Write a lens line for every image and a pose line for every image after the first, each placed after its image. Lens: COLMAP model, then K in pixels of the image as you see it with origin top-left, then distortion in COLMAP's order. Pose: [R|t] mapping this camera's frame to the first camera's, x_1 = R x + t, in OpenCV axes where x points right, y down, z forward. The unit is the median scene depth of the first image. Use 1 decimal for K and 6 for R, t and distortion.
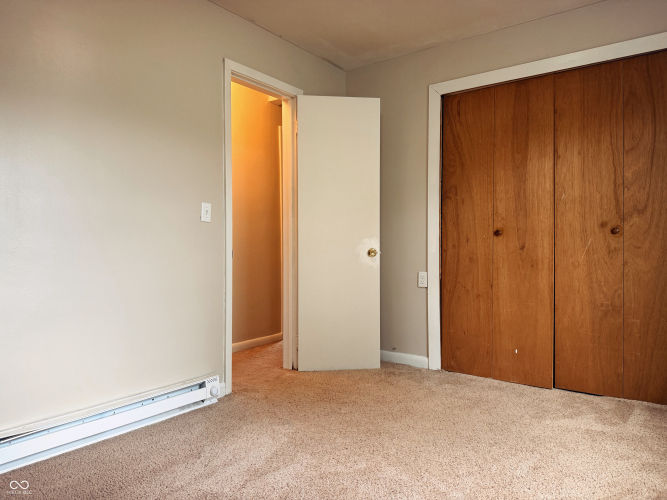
lens RADIAL K [[466.8, 0, 333.5], [0, 466.8, 250.0], [0, 0, 1]] dist [0.081988, -0.125751]
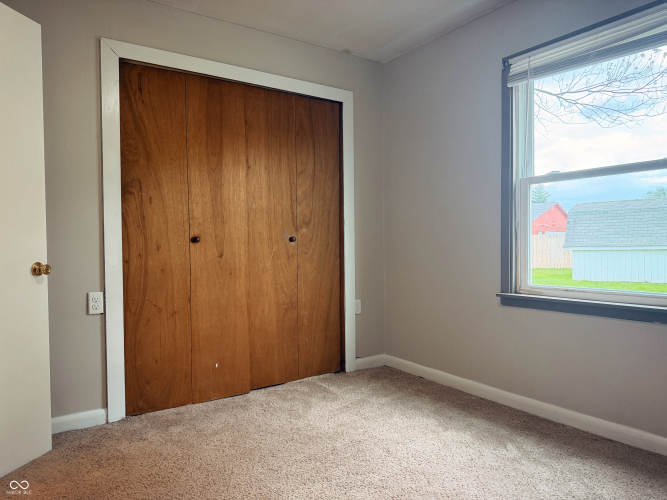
lens RADIAL K [[466.8, 0, 333.5], [0, 466.8, 250.0], [0, 0, 1]] dist [0.081988, -0.125751]
pose [[0.311838, -0.013542, 0.950039, -0.437523], [0.018583, 0.999794, 0.008151, -0.019600], [-0.949953, 0.015113, 0.312026, 0.487711]]
